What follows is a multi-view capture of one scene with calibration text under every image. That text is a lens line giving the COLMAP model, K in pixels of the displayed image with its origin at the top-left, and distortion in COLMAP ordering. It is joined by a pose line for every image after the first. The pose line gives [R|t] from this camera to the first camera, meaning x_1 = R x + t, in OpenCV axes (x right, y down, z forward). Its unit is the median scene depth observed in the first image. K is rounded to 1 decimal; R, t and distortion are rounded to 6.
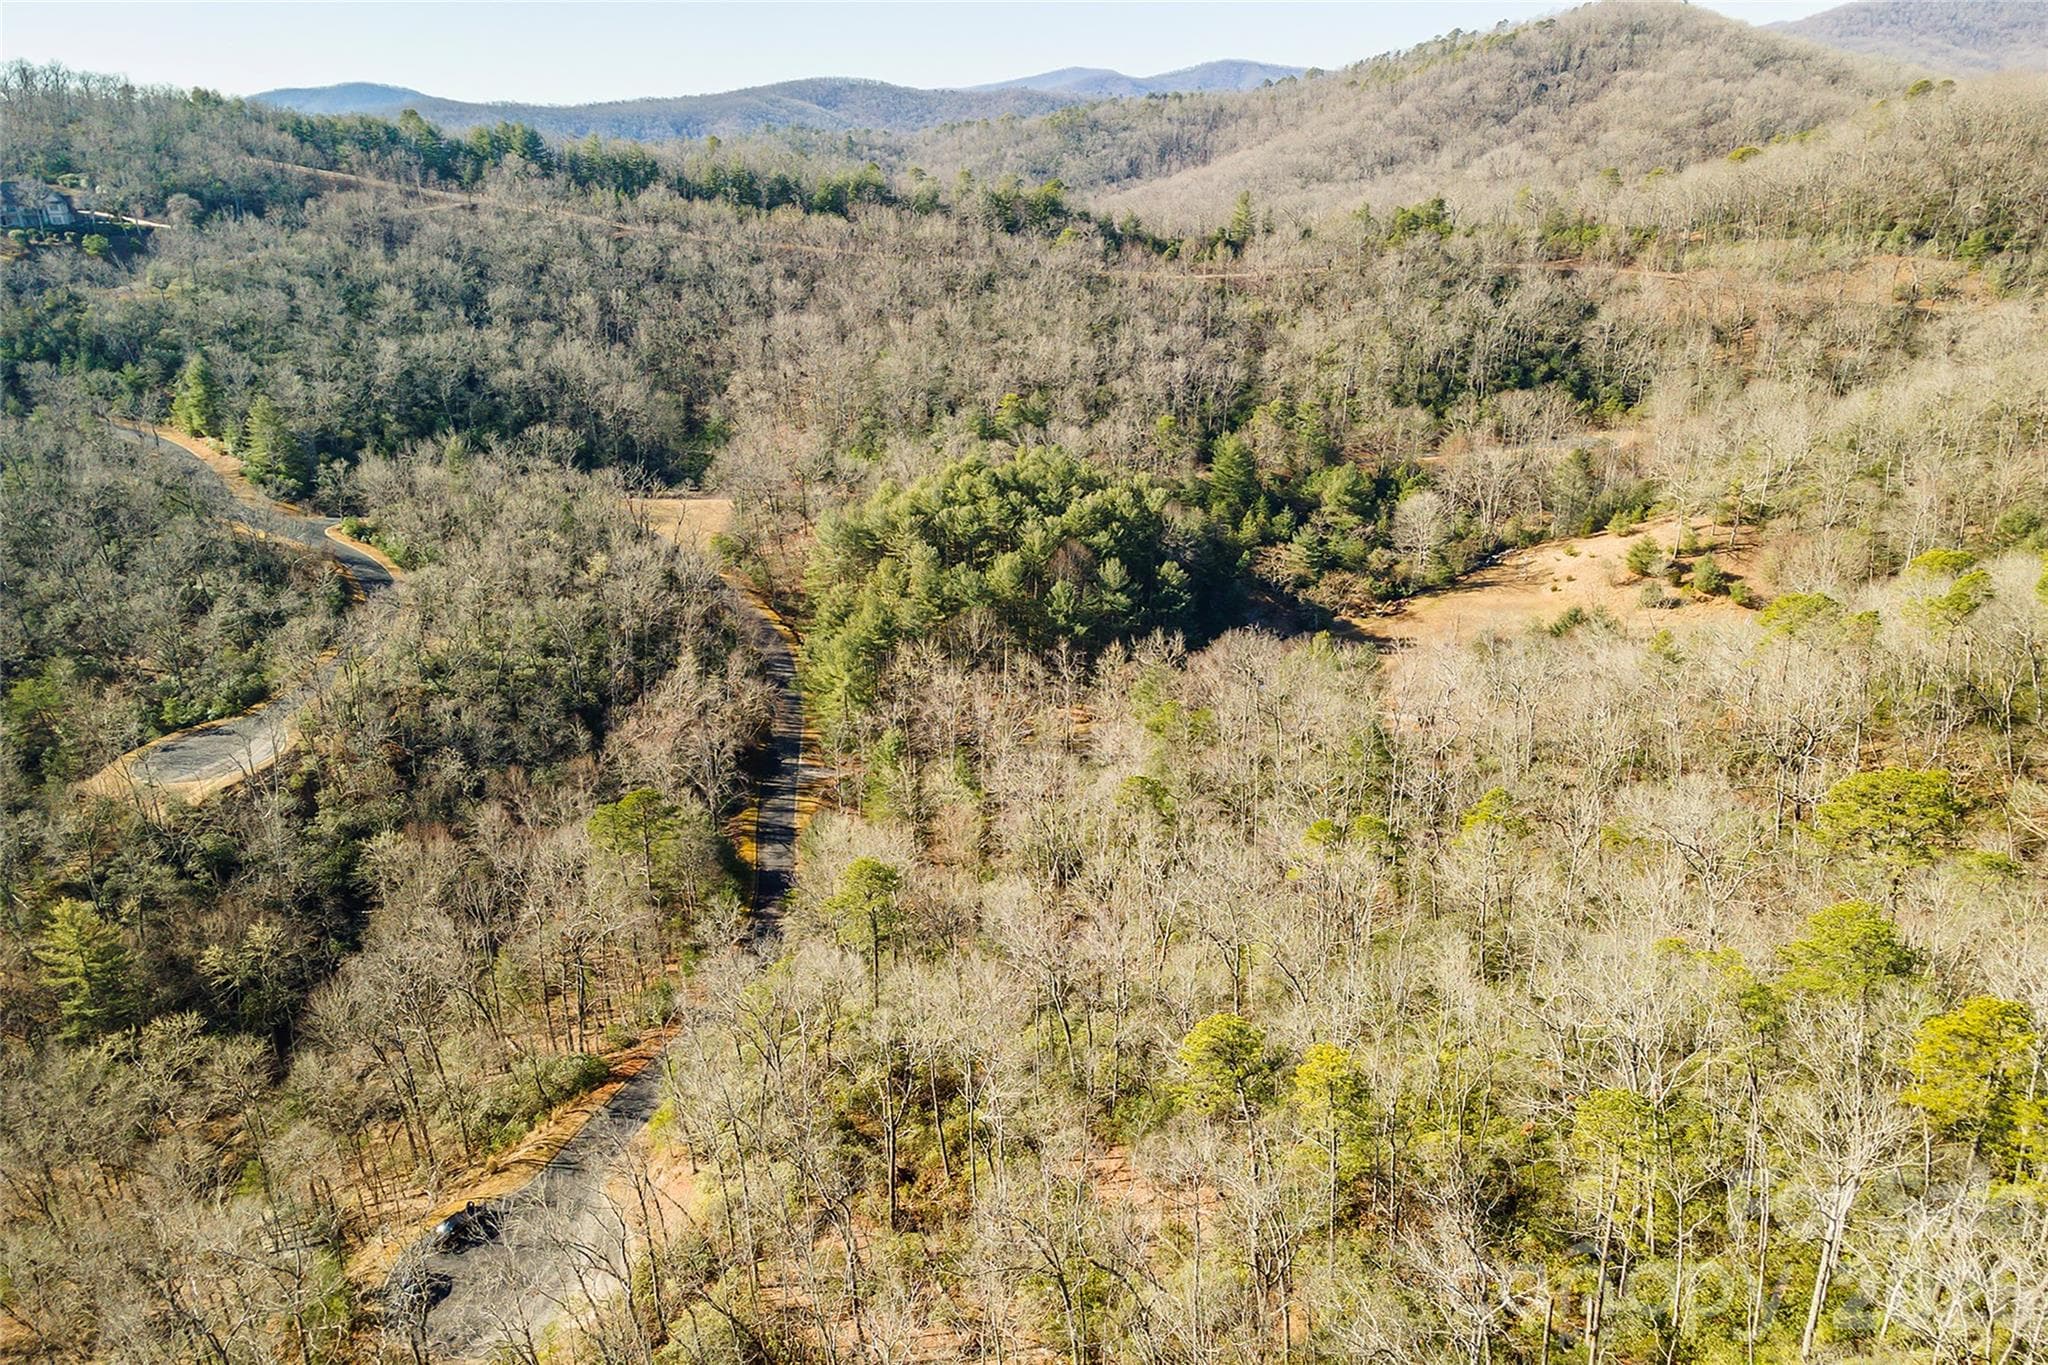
lens RADIAL K [[1476.0, 0, 1018.0], [0, 1476.0, 708.9], [0, 0, 1]] dist [0.033091, 0.002443]
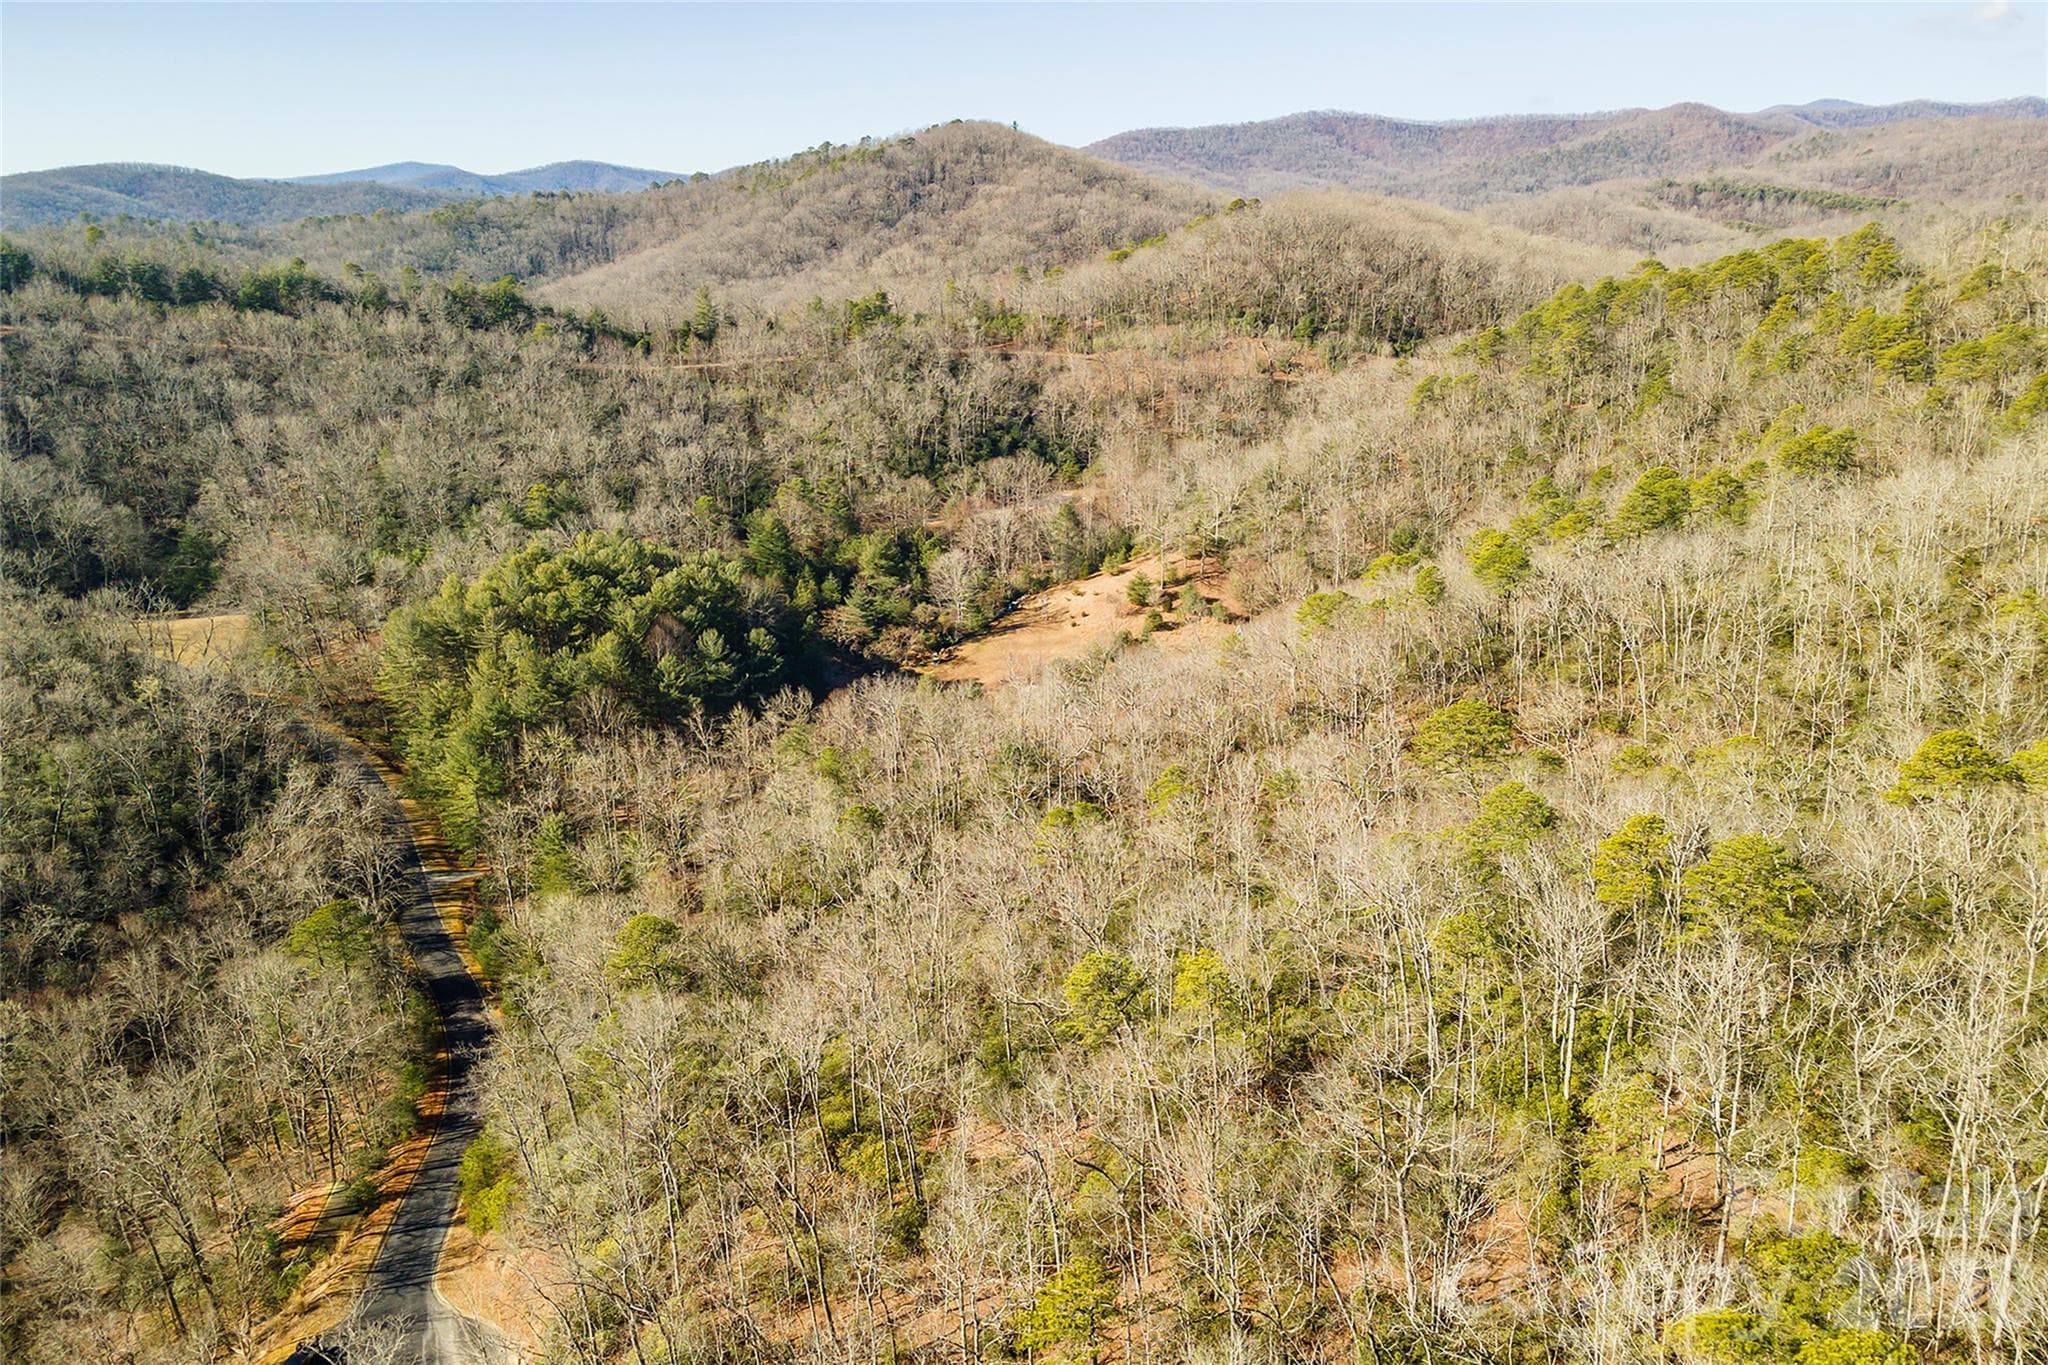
lens RADIAL K [[1531.6, 0, 990.4], [0, 1531.6, 683.3], [0, 0, 1]] dist [0.023003, 0.050007]
pose [[0.915265, -0.108589, 0.387941, -0.142197], [0.141412, 0.988309, -0.056993, 0.019304], [-0.377217, 0.107024, 0.919920, -0.044799]]
